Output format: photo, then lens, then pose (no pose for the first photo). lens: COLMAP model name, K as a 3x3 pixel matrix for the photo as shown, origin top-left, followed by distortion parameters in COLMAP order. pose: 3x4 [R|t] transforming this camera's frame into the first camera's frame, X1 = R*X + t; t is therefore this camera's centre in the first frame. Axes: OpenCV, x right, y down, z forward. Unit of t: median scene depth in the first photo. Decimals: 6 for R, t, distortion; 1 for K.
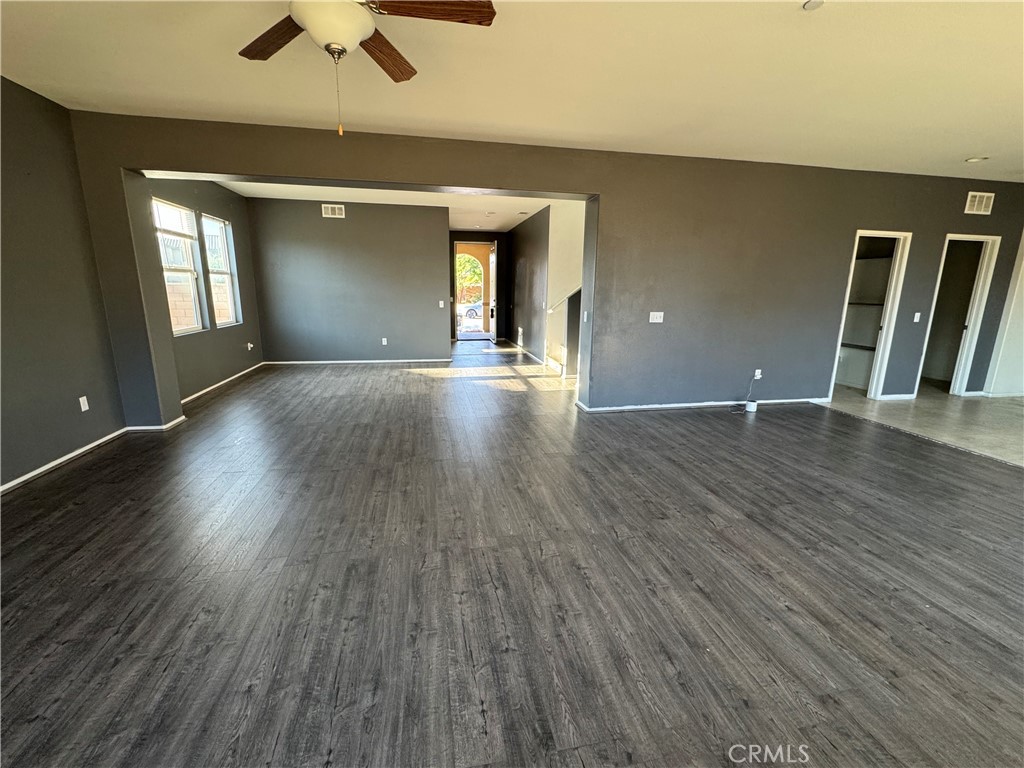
lens RADIAL K [[442.1, 0, 516.5], [0, 442.1, 384.9], [0, 0, 1]] dist [-0.003365, -0.000516]
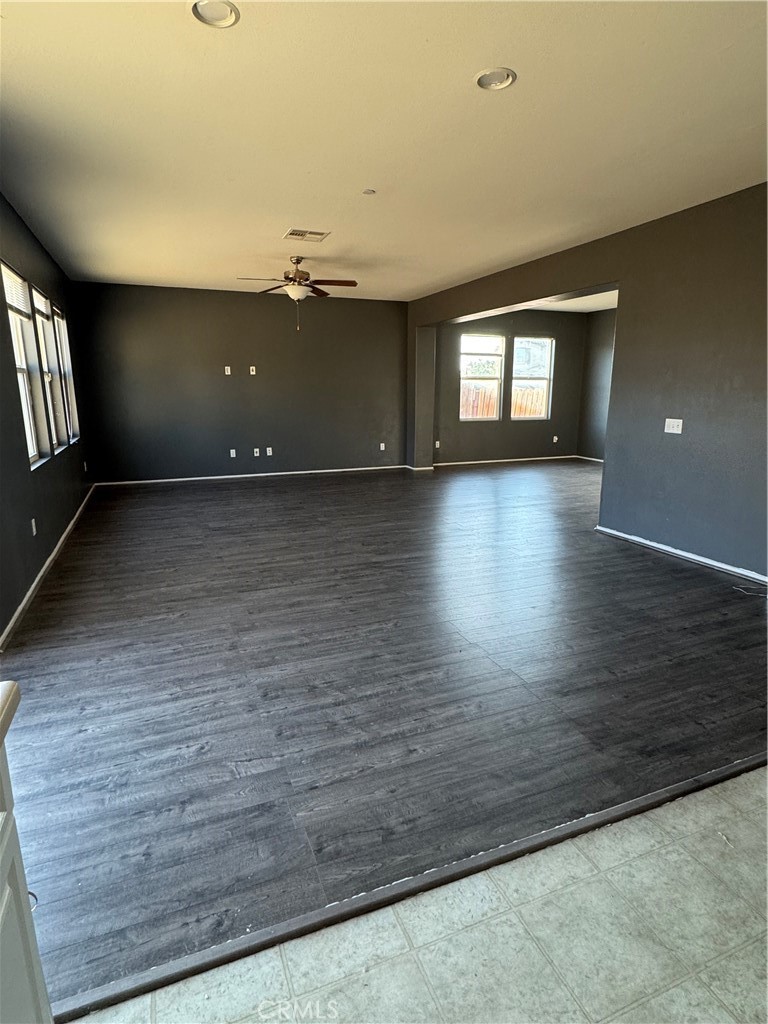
lens RADIAL K [[561.2, 0, 384.0], [0, 561.2, 512.0], [0, 0, 1]] dist [0.002906, 0.000949]
pose [[0.184447, 0.202475, -0.961761, 1.853327], [-0.209487, 0.964163, 0.162805, -0.104873], [0.960258, 0.171448, 0.220252, 0.561154]]
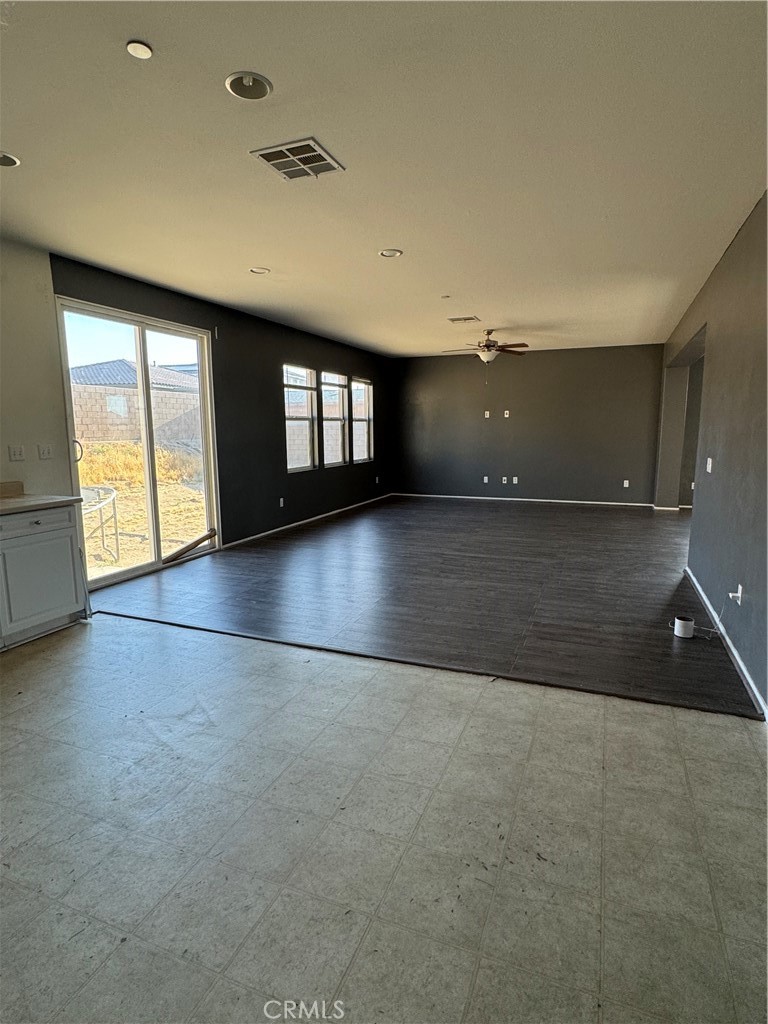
lens RADIAL K [[561.2, 0, 384.0], [0, 561.2, 512.0], [0, 0, 1]] dist [0.002906, 0.000949]
pose [[-0.547904, 0.114635, -0.828650, 2.224247], [-0.184347, 0.949670, 0.253267, -0.345957], [0.815976, 0.291525, -0.499195, 1.669706]]
